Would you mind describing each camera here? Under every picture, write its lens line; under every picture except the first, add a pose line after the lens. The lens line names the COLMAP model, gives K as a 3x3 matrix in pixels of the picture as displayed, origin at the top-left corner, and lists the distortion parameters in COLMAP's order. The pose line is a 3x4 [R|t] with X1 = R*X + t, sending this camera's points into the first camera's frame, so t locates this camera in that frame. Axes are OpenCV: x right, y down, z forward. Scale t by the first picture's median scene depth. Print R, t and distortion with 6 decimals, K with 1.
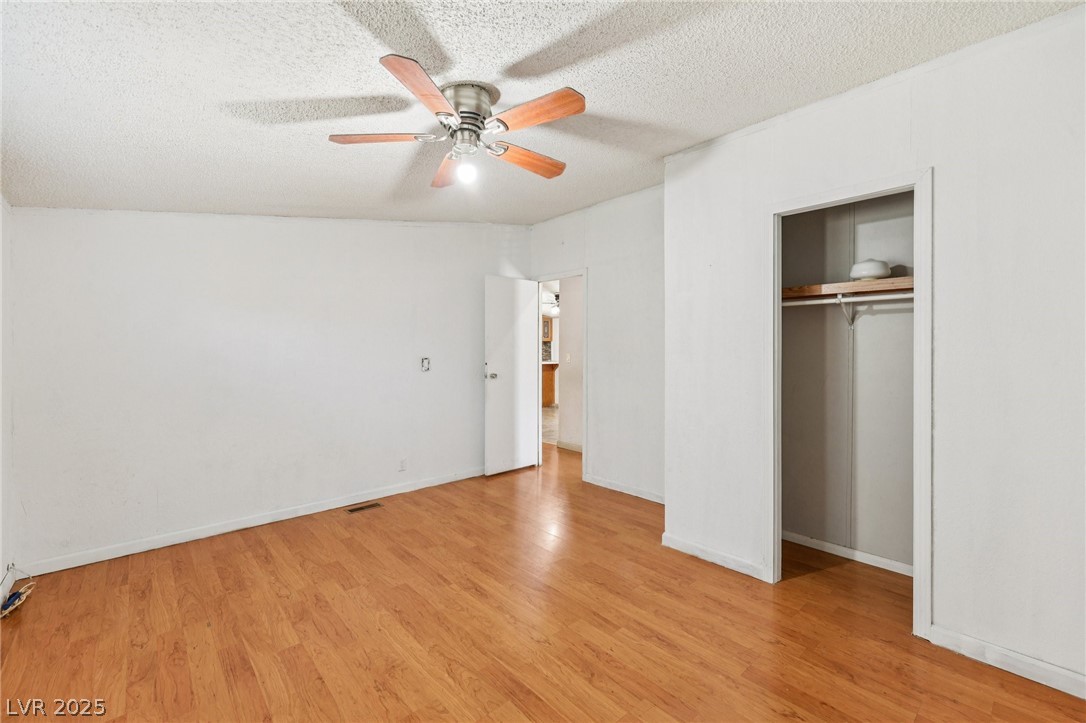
lens RADIAL K [[454.5, 0, 542.7], [0, 454.5, 355.5], [0, 0, 1]] dist [-0.000614, 0.000145]
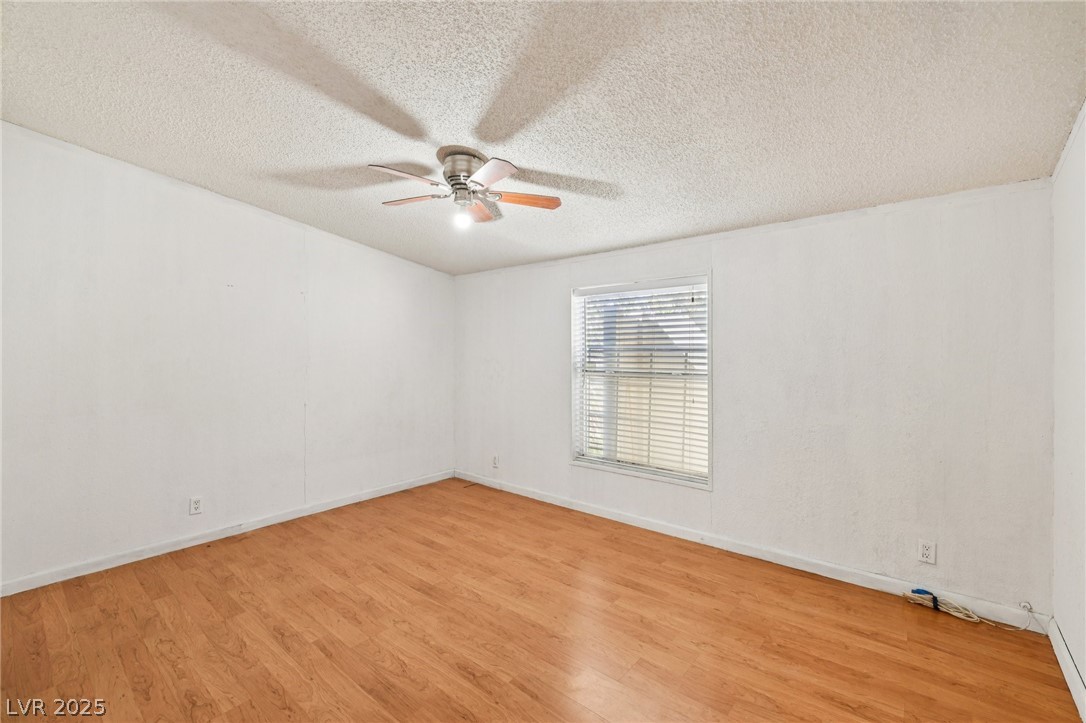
lens RADIAL K [[454.5, 0, 542.1], [0, 454.5, 356.6], [0, 0, 1]] dist [-0.000614, 0.000145]
pose [[-0.989934, 0.005375, -0.141426, -0.176457], [0.002452, 0.999780, 0.020833, -0.028825], [0.141507, 0.020277, -0.989730, 1.993570]]
